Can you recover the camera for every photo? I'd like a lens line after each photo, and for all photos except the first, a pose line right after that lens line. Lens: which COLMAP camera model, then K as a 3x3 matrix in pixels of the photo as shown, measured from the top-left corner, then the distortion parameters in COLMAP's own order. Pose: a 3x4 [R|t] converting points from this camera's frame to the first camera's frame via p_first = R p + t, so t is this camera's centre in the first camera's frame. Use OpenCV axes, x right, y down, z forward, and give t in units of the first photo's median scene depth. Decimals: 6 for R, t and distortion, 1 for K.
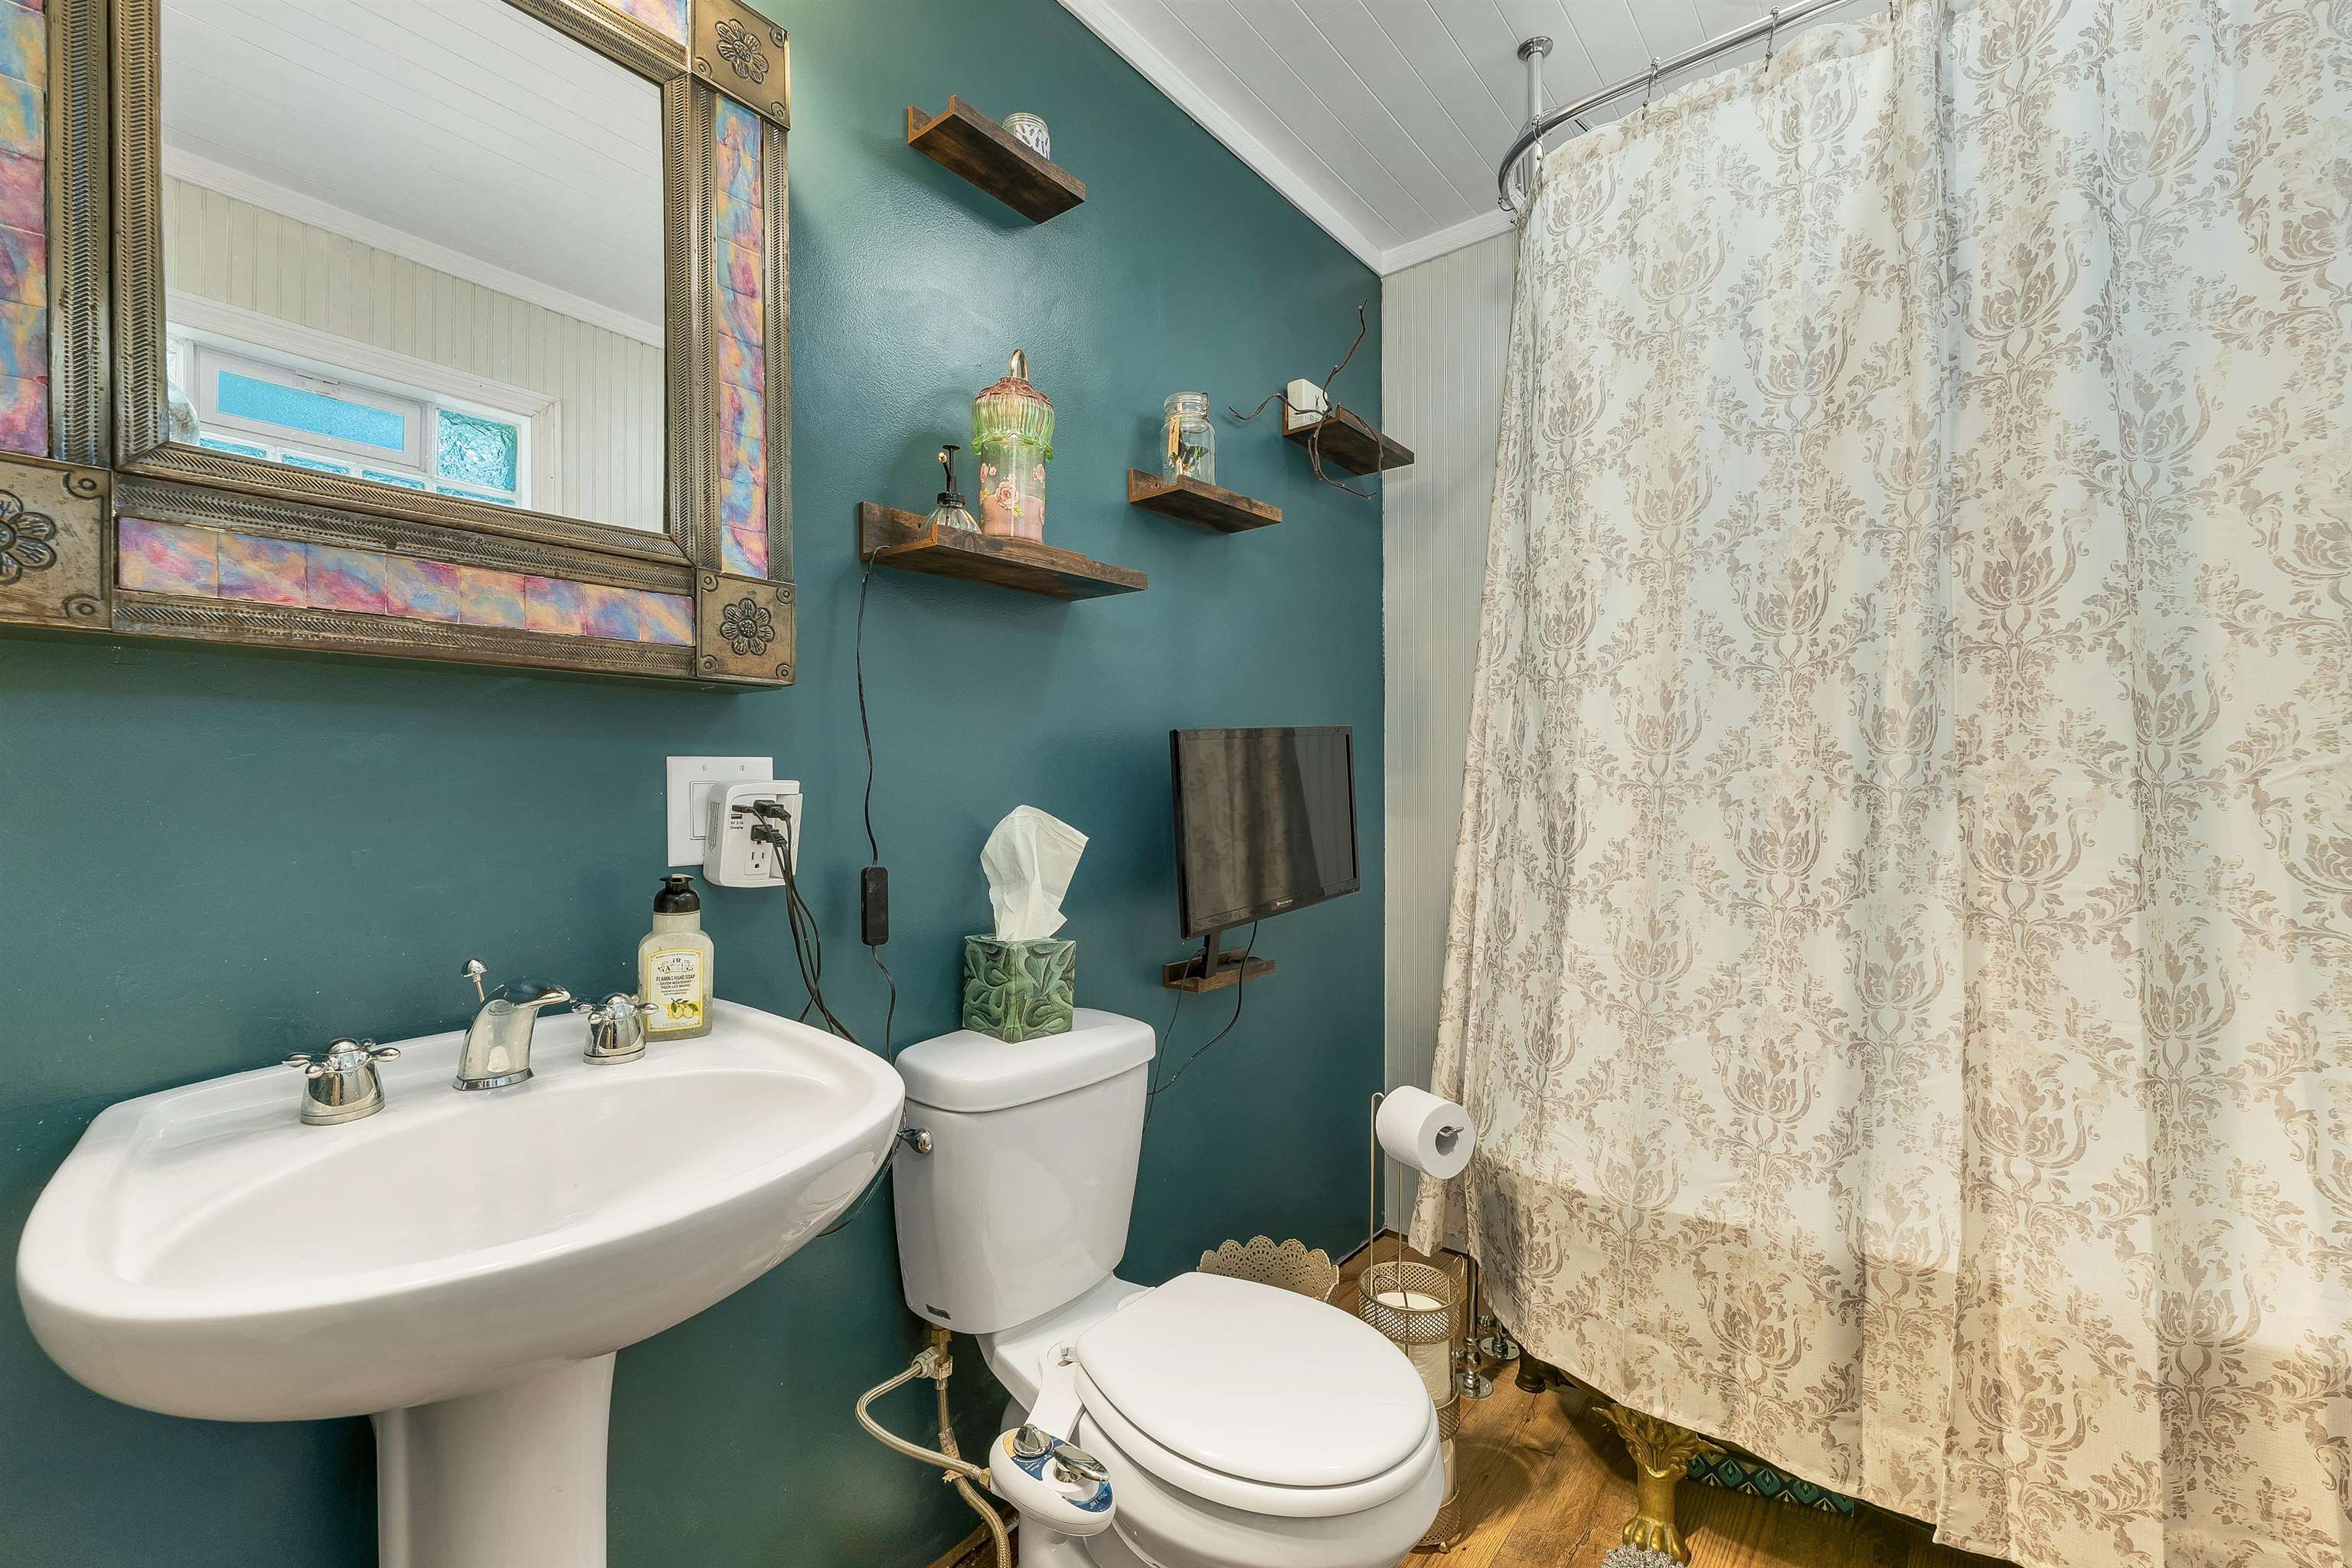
lens RADIAL K [[972.3, 0, 1166.8], [0, 972.3, 776.9], [0, 0, 1]] dist [-0.003507, -0.000433]
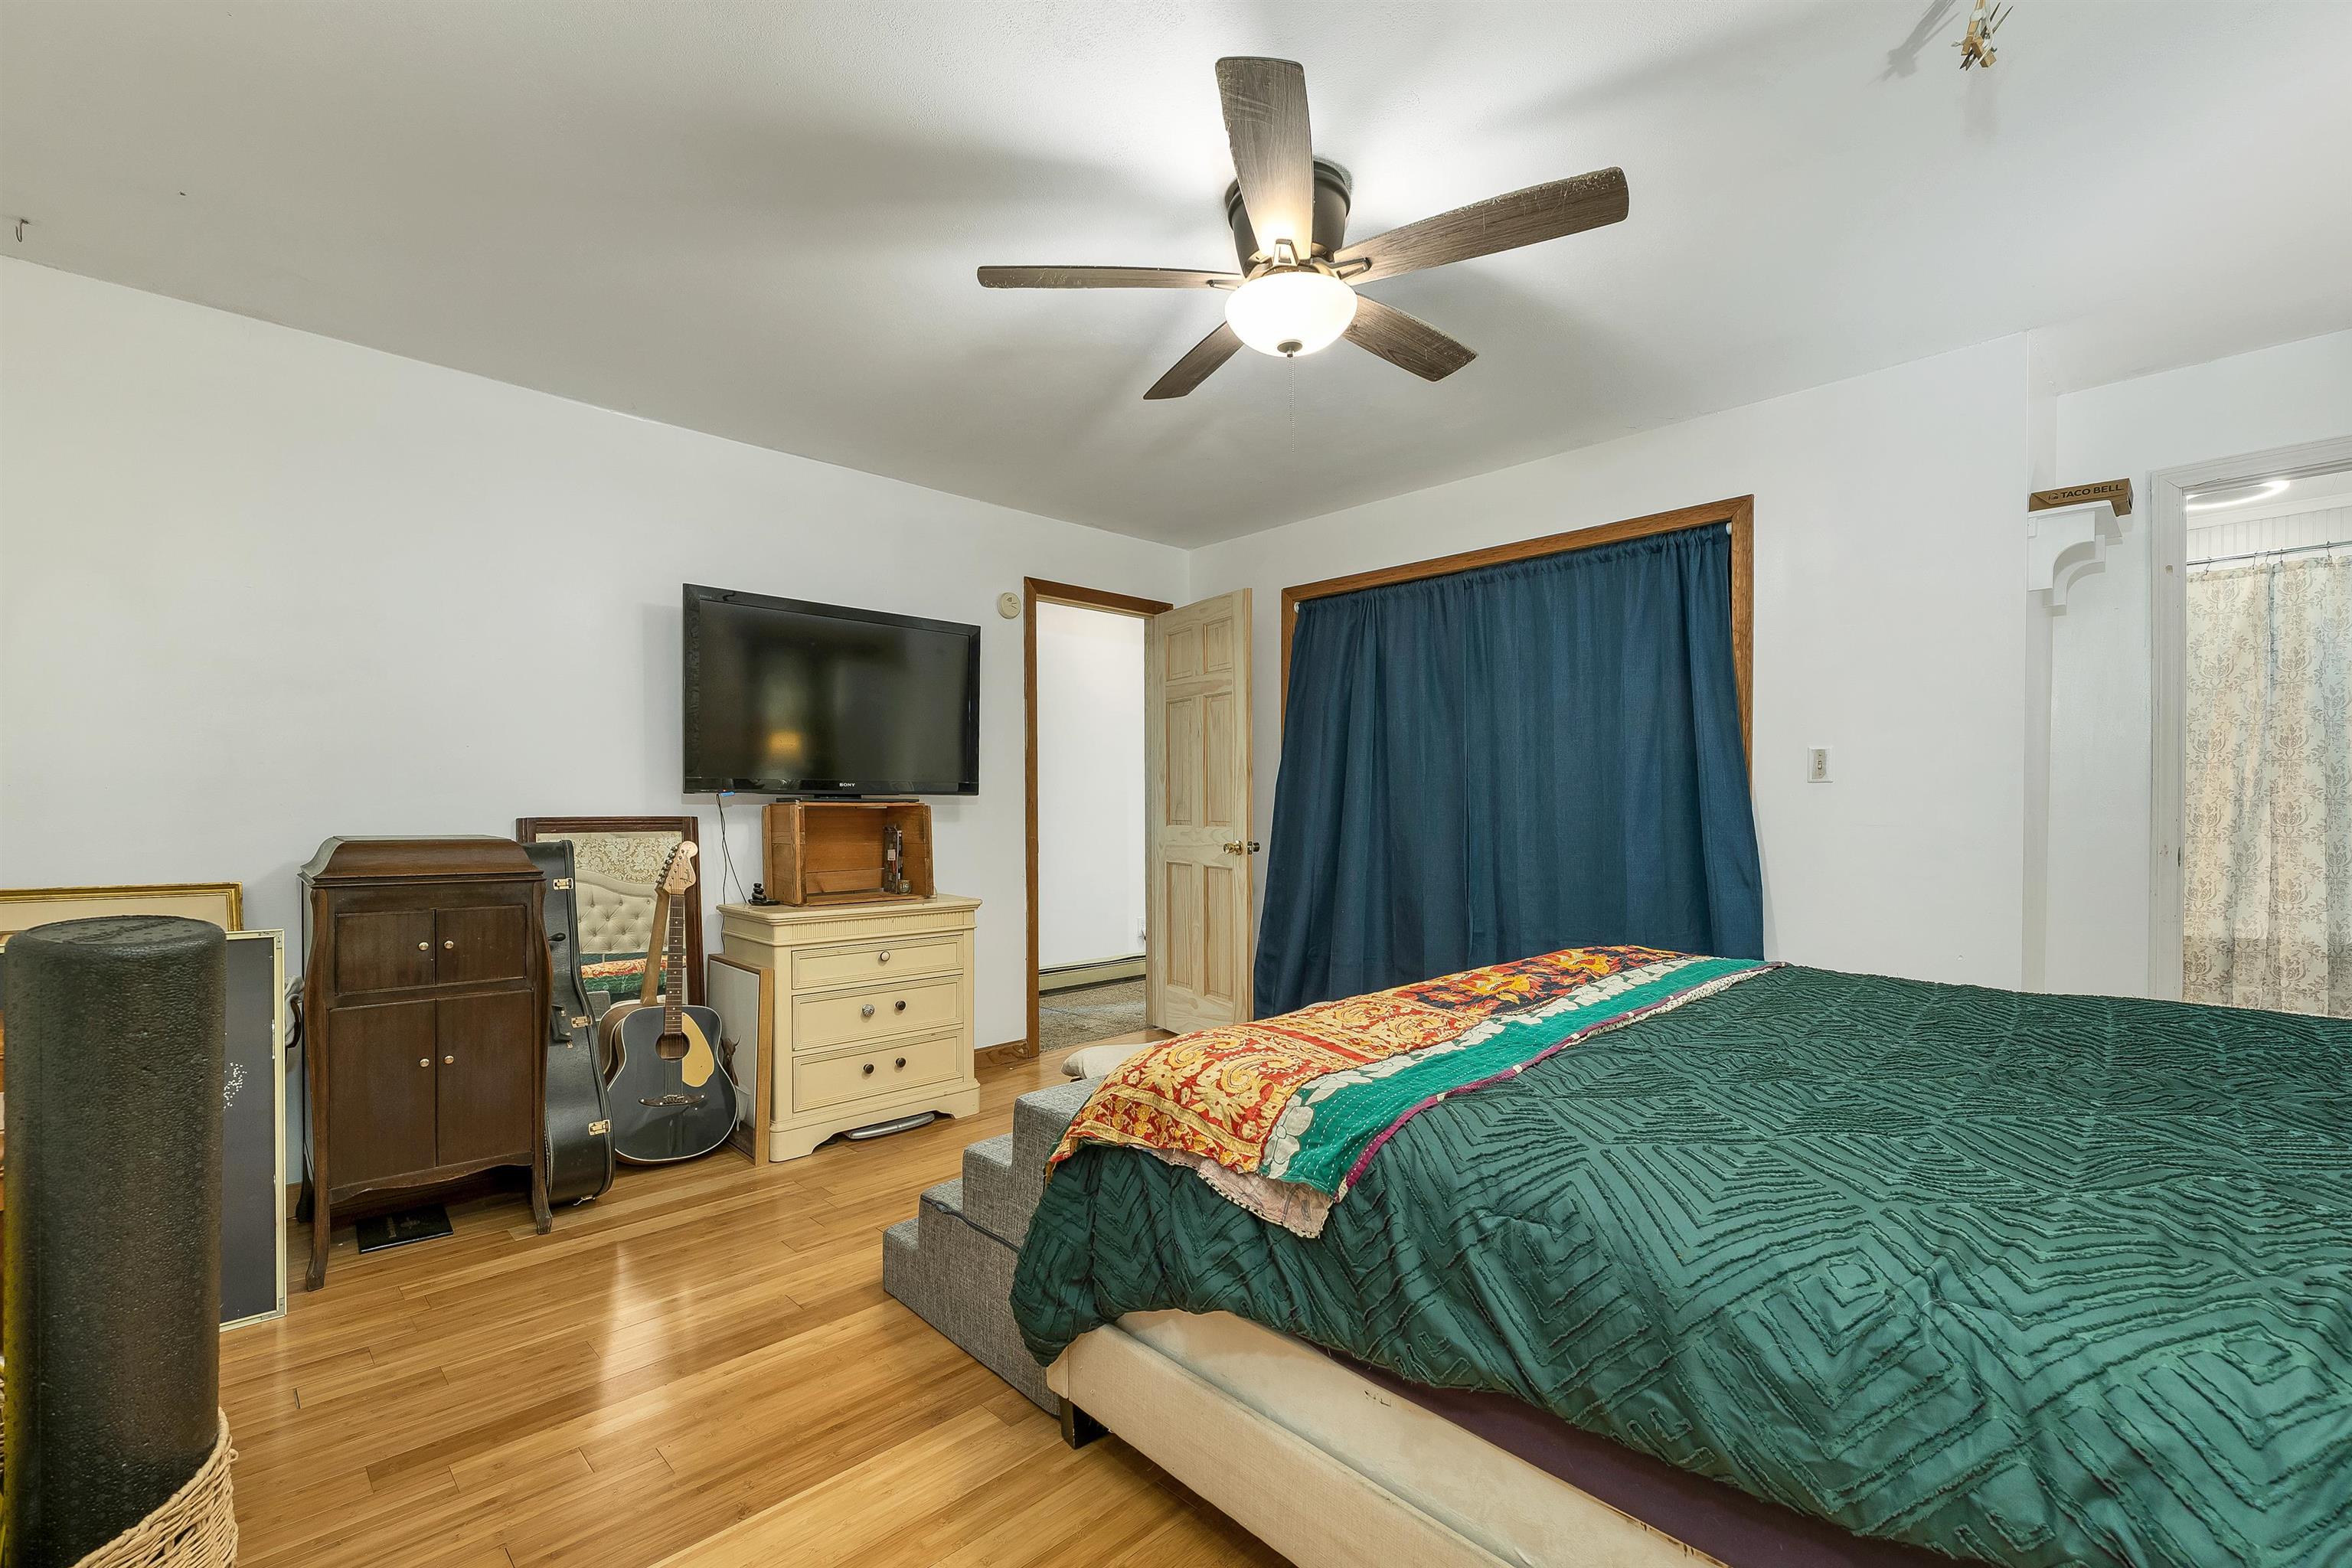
lens RADIAL K [[972.3, 0, 1166.8], [0, 972.3, 820.2], [0, 0, 1]] dist [-0.003507, -0.000433]
pose [[0.987849, 0.015125, -0.154679, -2.525300], [-0.013408, 0.999836, 0.012140, 0.093134], [0.154837, -0.009918, 0.987890, -3.004397]]
